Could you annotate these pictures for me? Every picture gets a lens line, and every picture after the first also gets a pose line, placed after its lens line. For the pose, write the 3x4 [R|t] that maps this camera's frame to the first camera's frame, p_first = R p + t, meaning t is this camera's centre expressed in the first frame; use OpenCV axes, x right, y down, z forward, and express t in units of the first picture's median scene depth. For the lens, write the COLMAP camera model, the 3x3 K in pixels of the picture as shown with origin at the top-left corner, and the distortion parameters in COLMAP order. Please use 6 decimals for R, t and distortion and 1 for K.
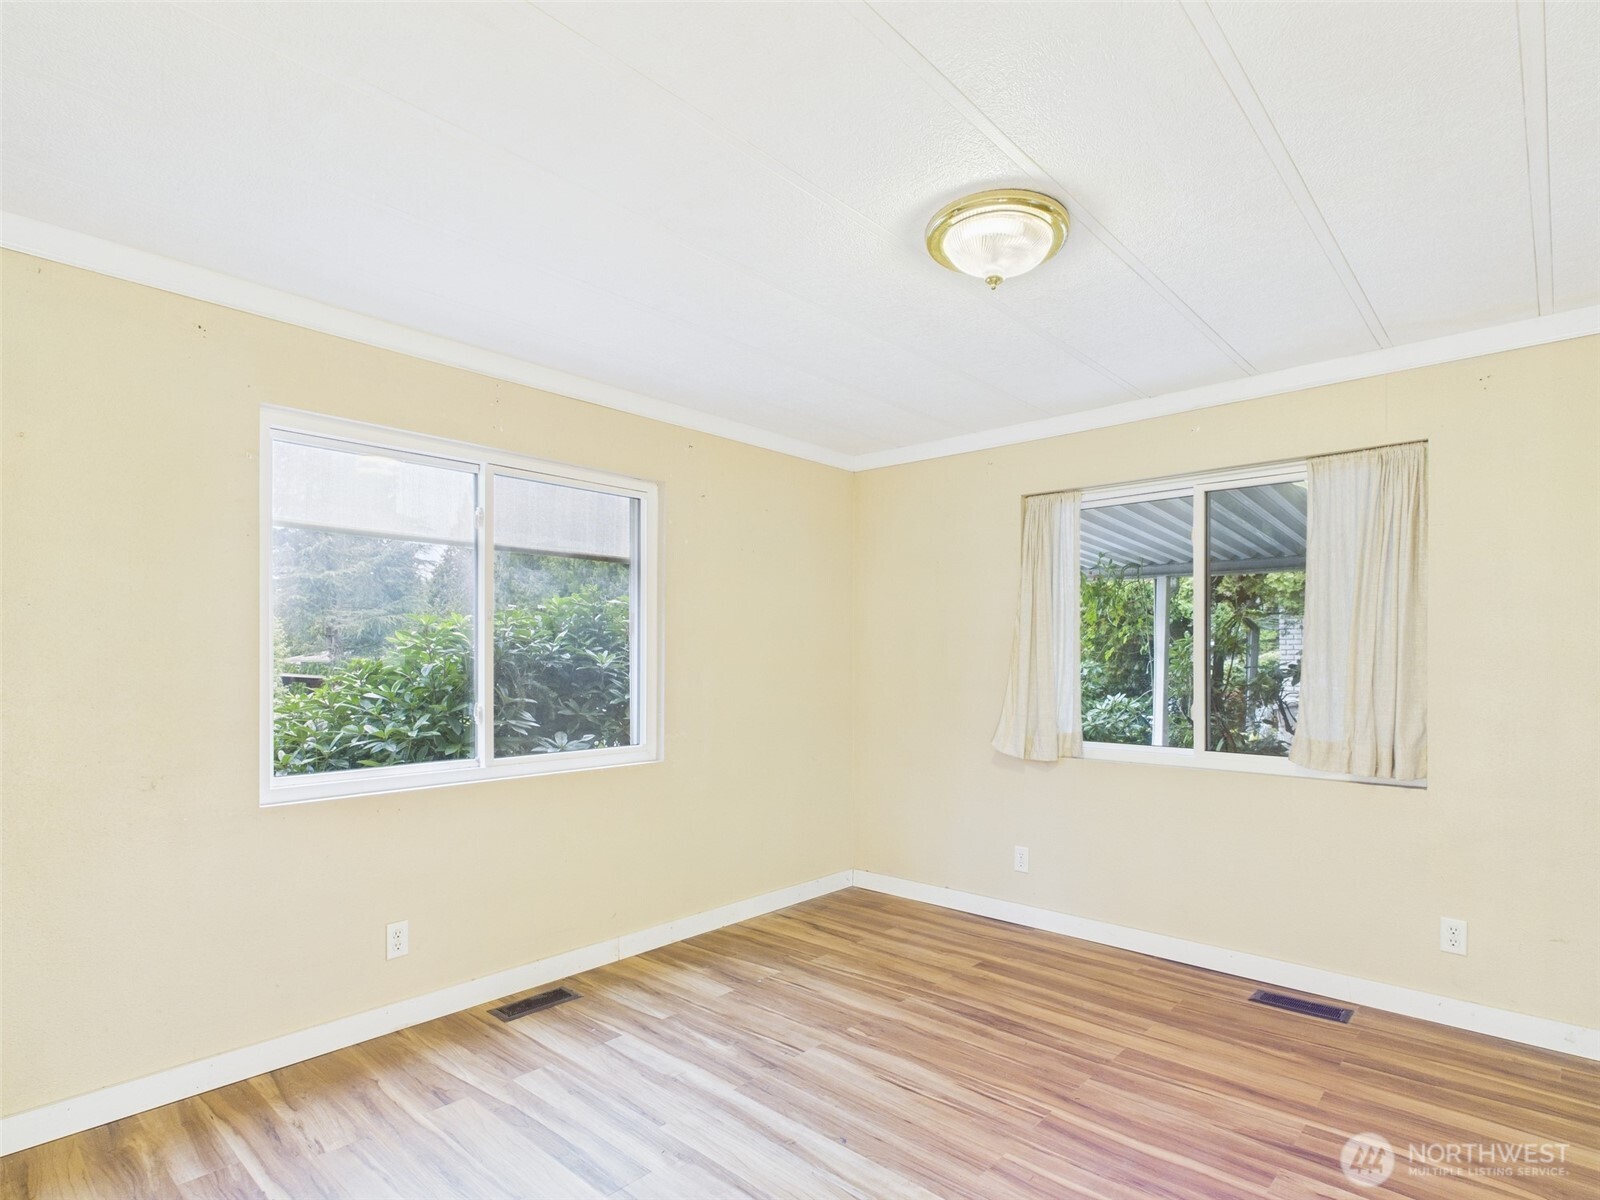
lens RADIAL K [[840.2, 0, 800.0], [0, 840.2, 611.7], [0, 0, 1]] dist [0.000051, 0.000498]
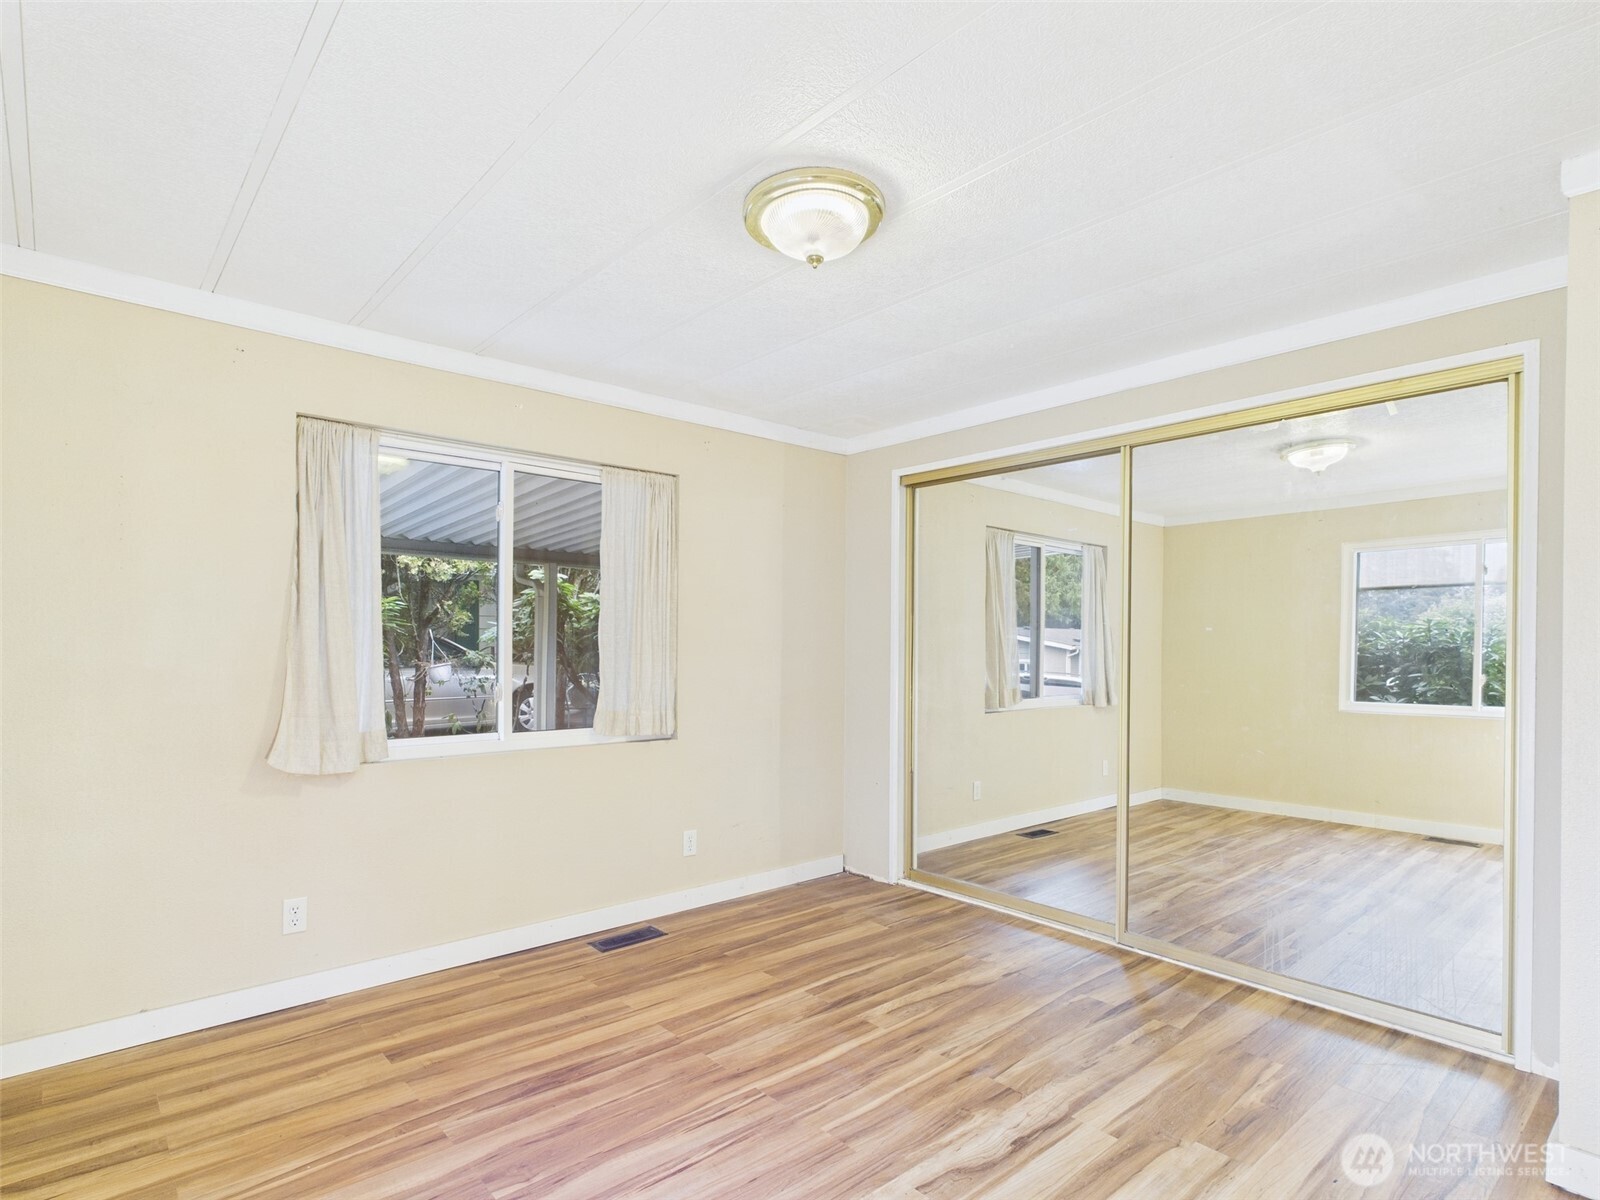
lens RADIAL K [[840.2, 0, 800.0], [0, 840.2, 611.7], [0, 0, 1]] dist [0.000051, 0.000498]
pose [[0.109873, 0.035065, 0.993327, -0.547611], [-0.059222, 0.997833, -0.028673, 0.037274], [-0.992180, -0.055676, 0.111711, 0.660173]]
